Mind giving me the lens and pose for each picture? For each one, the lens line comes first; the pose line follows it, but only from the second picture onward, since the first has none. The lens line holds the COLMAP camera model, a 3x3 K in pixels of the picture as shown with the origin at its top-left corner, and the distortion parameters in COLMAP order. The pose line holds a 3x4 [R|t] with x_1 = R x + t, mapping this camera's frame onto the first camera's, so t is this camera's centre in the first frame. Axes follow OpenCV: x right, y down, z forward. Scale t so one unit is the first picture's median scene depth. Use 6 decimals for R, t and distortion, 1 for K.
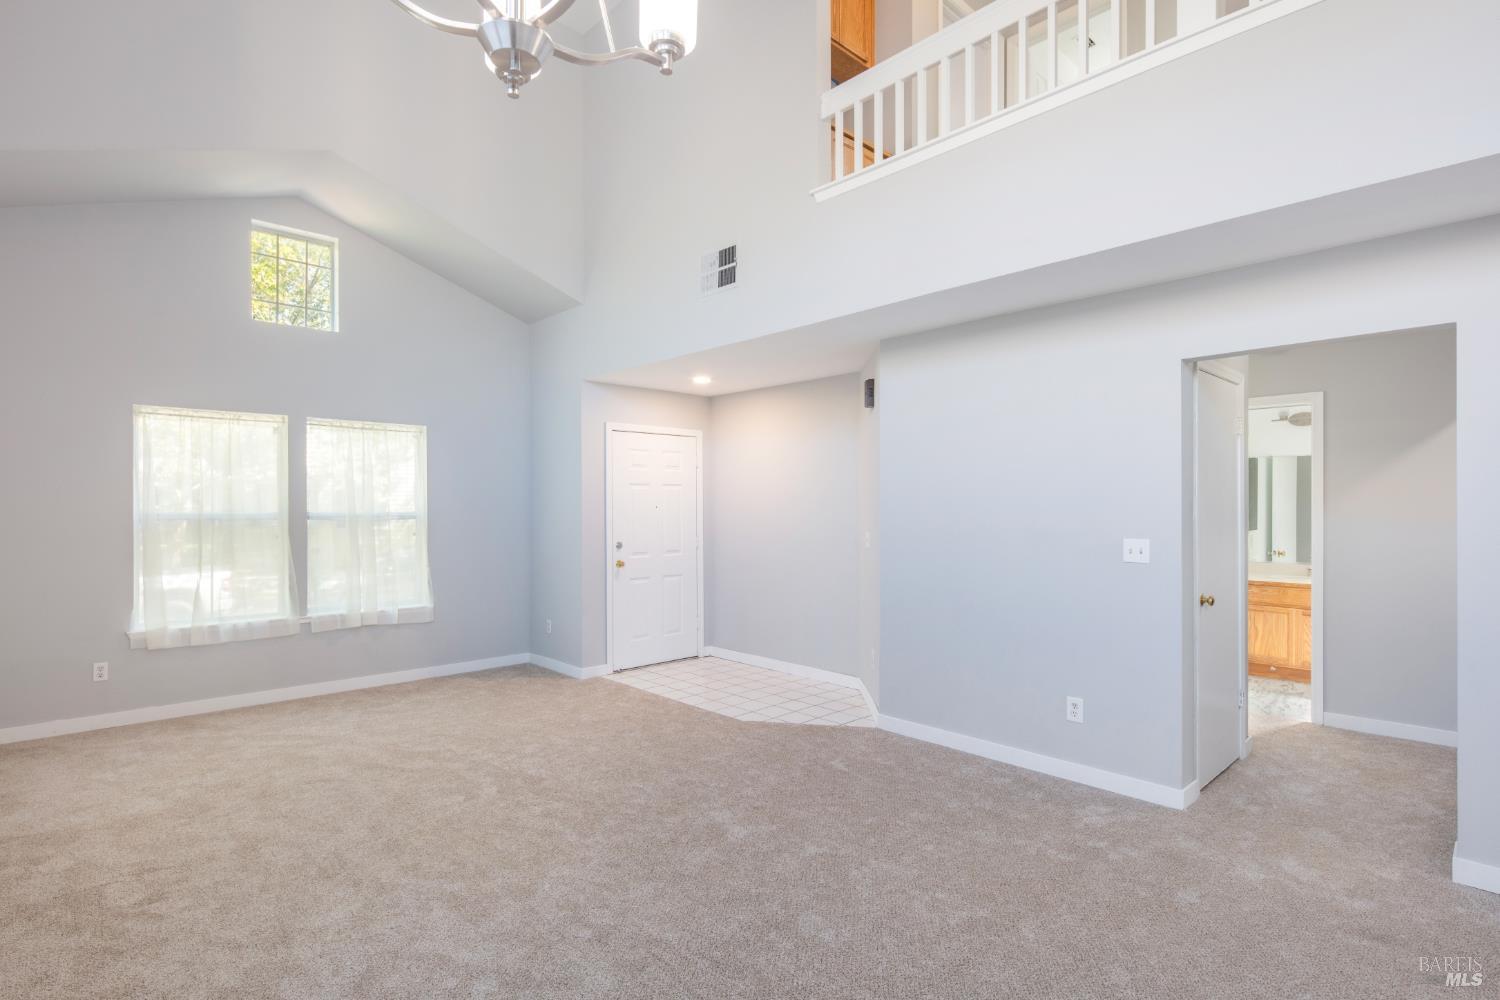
lens RADIAL K [[732.7, 0, 750.0], [0, 732.7, 500.0], [0, 0, 1]] dist [-0.001420, -0.000491]
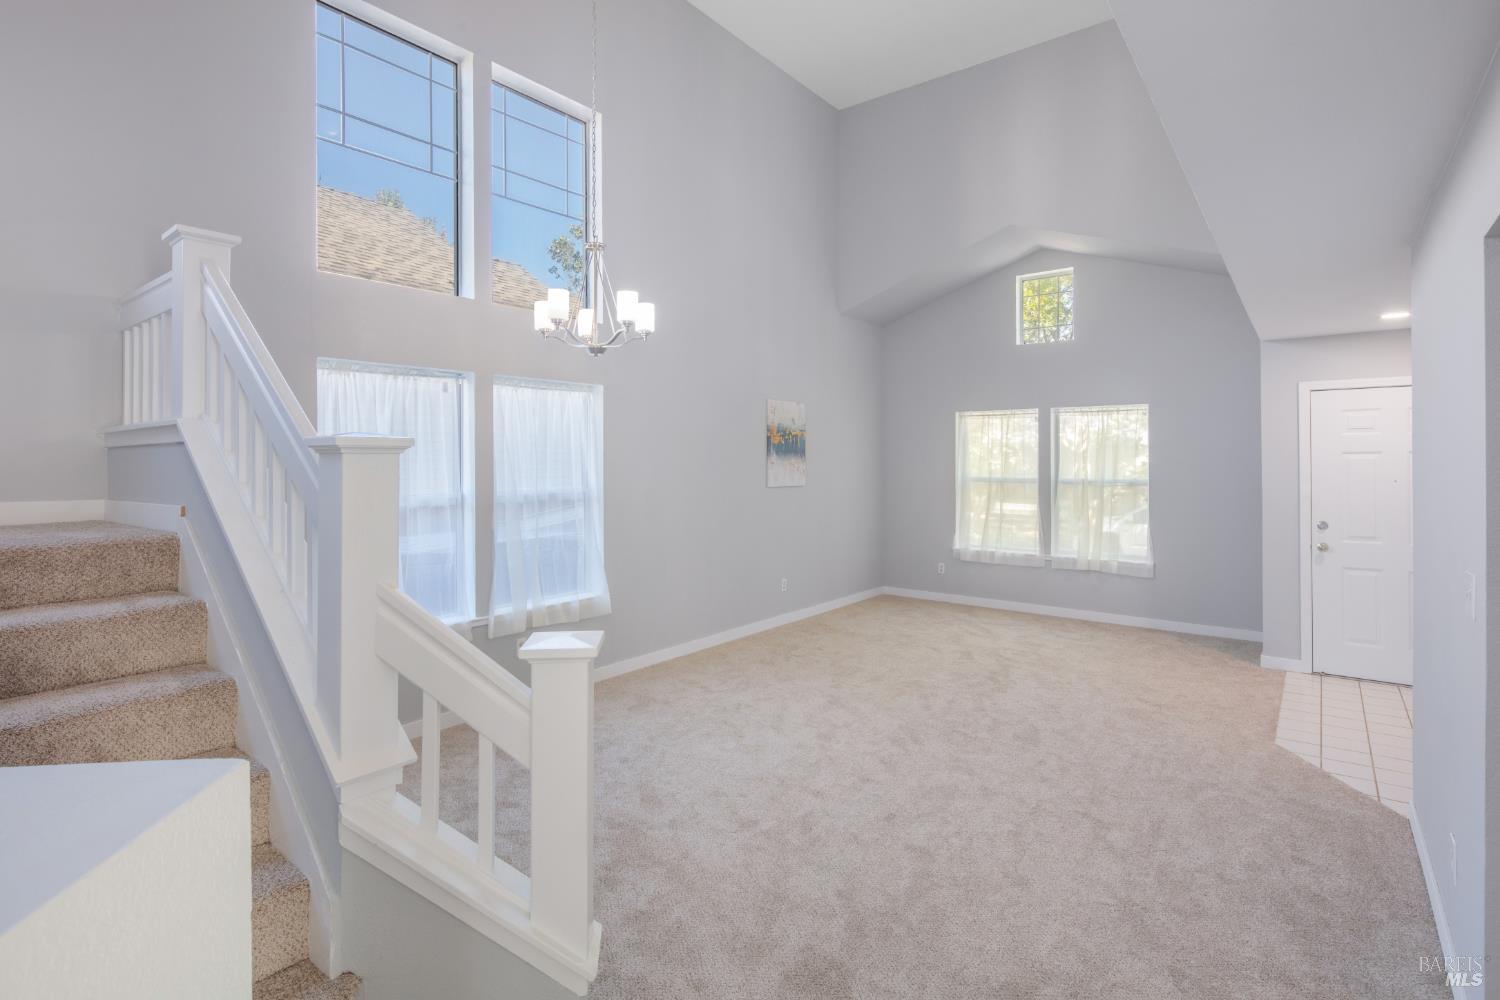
lens RADIAL K [[730.0, 0, 755.1], [0, 730.0, 459.3], [0, 0, 1]] dist [-0.000507, -0.000168]
pose [[0.158181, -0.000281, -0.987410, 0.607278], [0.008533, 0.999963, 0.001083, -0.023724], [0.987373, -0.008597, 0.158177, 0.237838]]
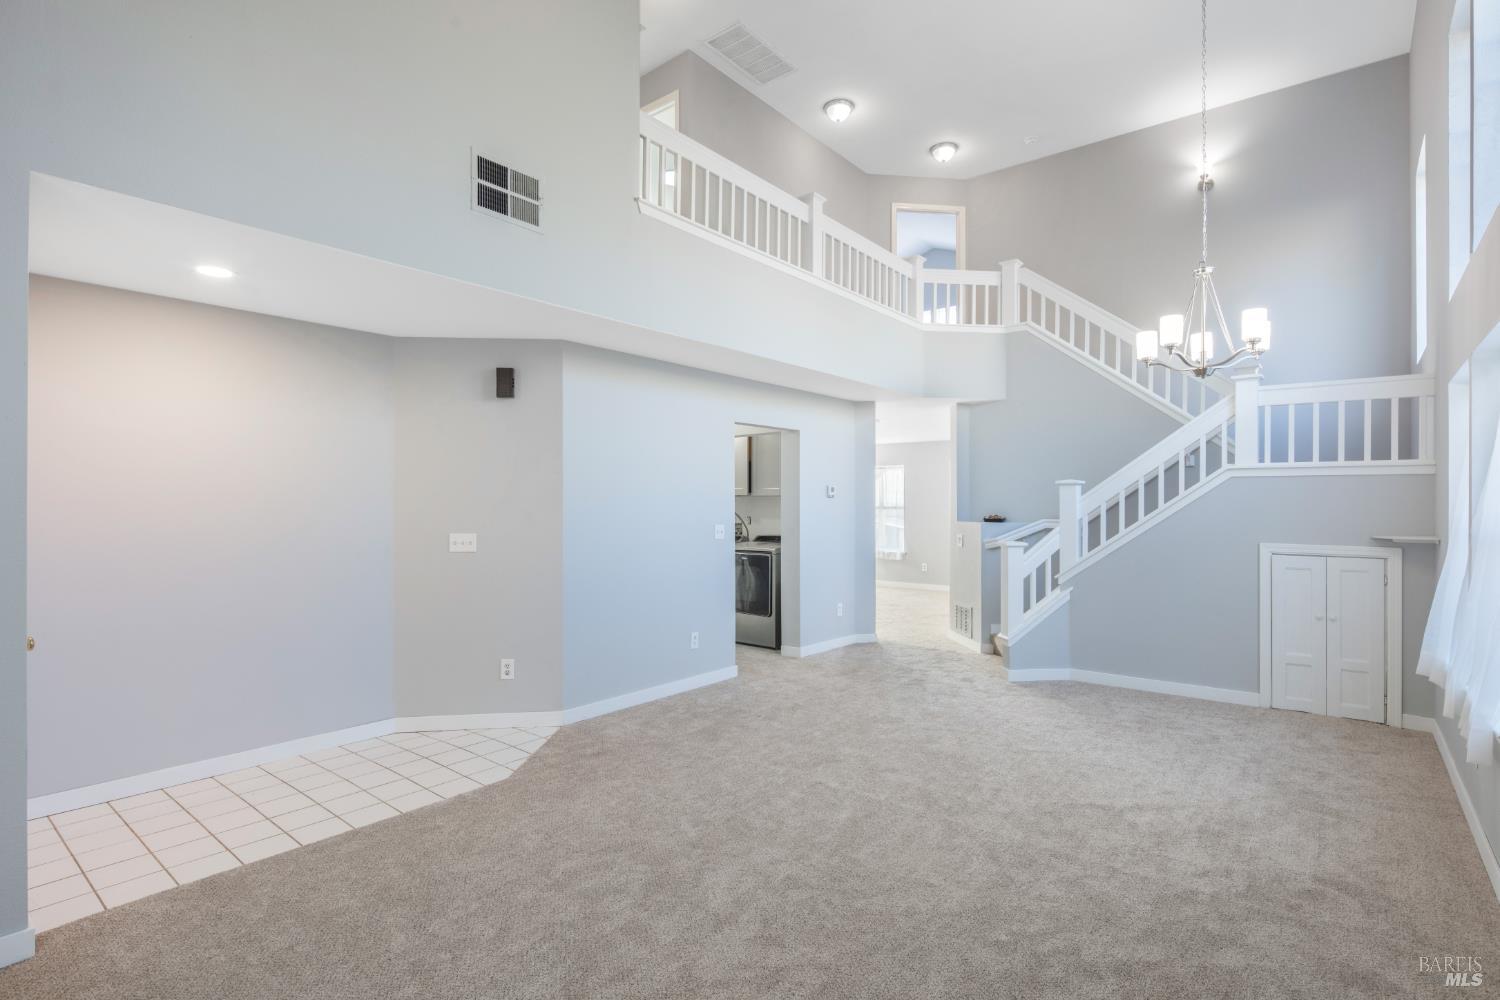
lens RADIAL K [[732.7, 0, 750.0], [0, 732.7, 500.0], [0, 0, 1]] dist [-0.001420, -0.000491]
pose [[-0.136792, 0.003396, 0.990594, -0.689966], [-0.011226, 0.999925, -0.004978, 0.003229], [-0.990536, -0.011801, -0.136743, 0.714607]]
